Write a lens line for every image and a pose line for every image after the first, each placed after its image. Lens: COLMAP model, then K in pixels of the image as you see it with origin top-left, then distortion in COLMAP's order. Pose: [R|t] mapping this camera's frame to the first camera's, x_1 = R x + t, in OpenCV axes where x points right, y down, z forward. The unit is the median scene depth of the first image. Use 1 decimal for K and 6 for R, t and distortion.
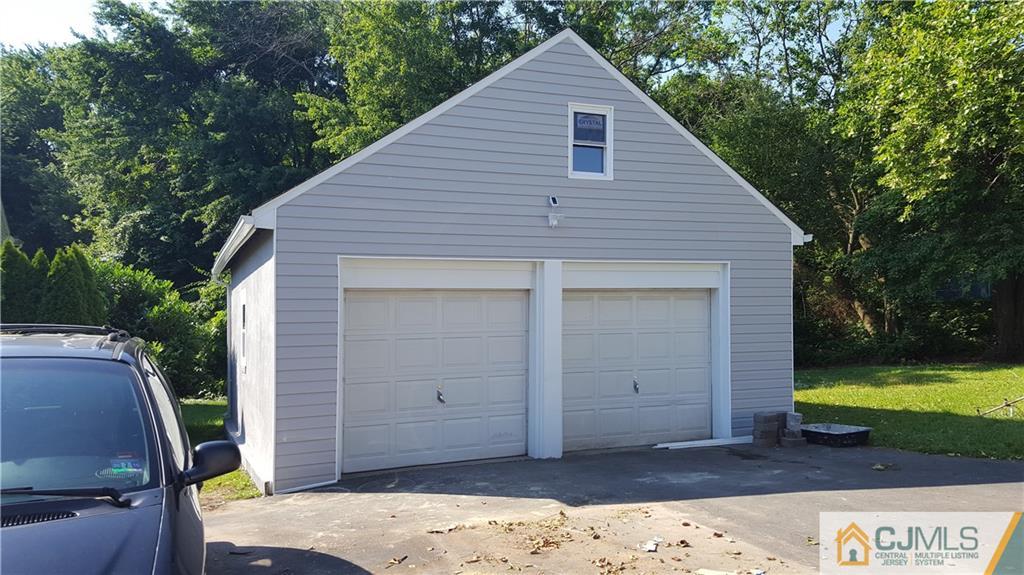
lens RADIAL K [[765.0, 0, 512.3], [0, 765.0, 316.8], [0, 0, 1]] dist [0.114970, -0.230398]
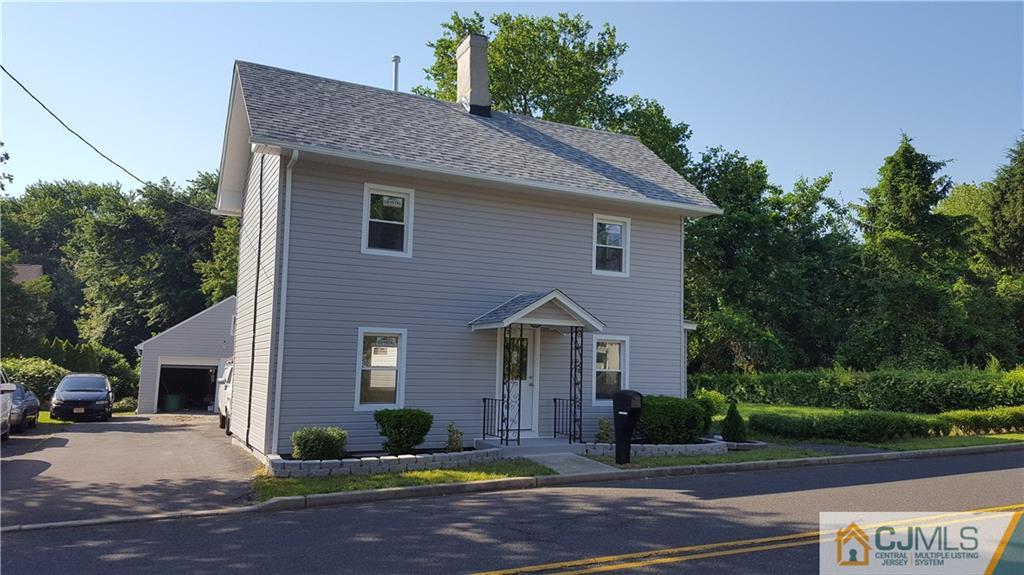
lens RADIAL K [[761.6, 0, 515.4], [0, 761.6, 302.1], [0, 0, 1]] dist [0.127605, -0.236484]
pose [[0.998936, 0.040608, 0.021838, 0.452021], [-0.038740, 0.996037, -0.080059, -0.034031], [-0.025003, 0.079128, 0.996551, -0.914607]]
